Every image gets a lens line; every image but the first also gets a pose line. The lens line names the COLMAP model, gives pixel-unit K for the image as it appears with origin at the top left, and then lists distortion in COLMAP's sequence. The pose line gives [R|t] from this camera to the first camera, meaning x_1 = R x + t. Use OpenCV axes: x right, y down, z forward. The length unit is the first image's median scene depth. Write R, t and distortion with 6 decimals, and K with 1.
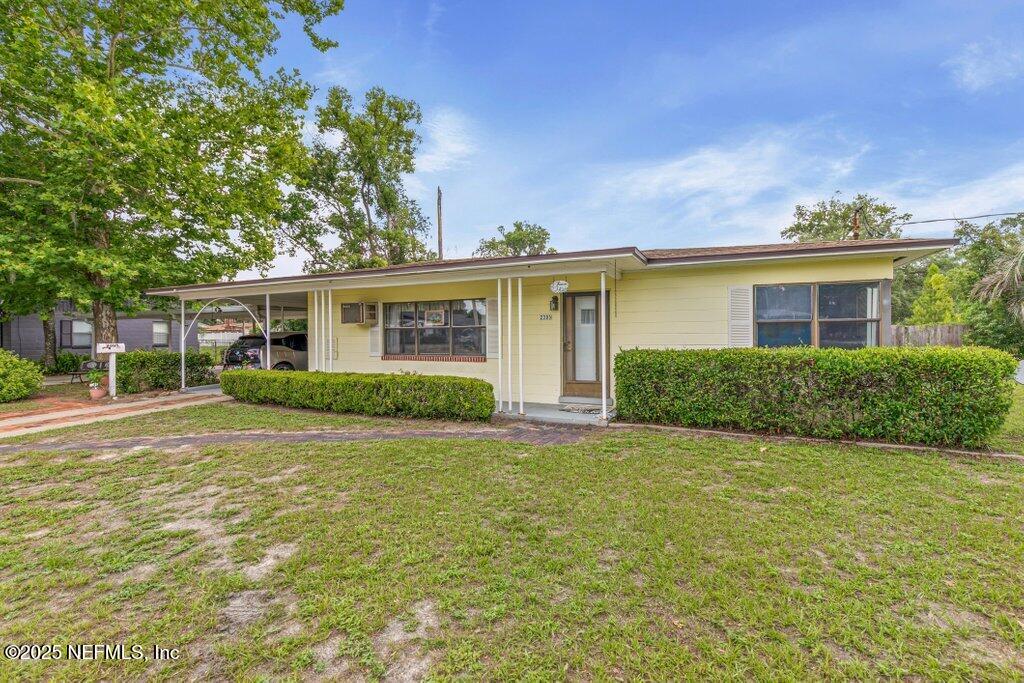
lens RADIAL K [[454.0, 0, 512.0], [0, 454.0, 341.5], [0, 0, 1]] dist [-0.000523, -0.000254]
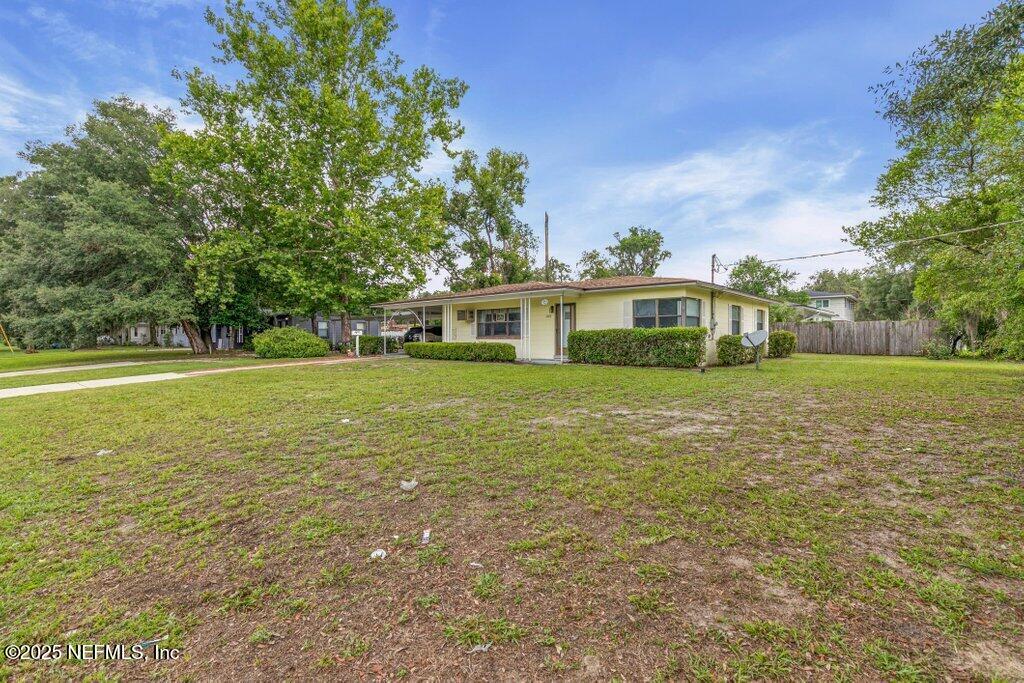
lens RADIAL K [[454.0, 0, 512.0], [0, 454.0, 341.5], [0, 0, 1]] dist [-0.000523, -0.000254]
pose [[0.958613, 0.004952, -0.284670, 0.183908], [-0.006022, 0.999978, -0.002883, 0.024682], [0.284649, 0.004478, 0.958621, -0.366788]]
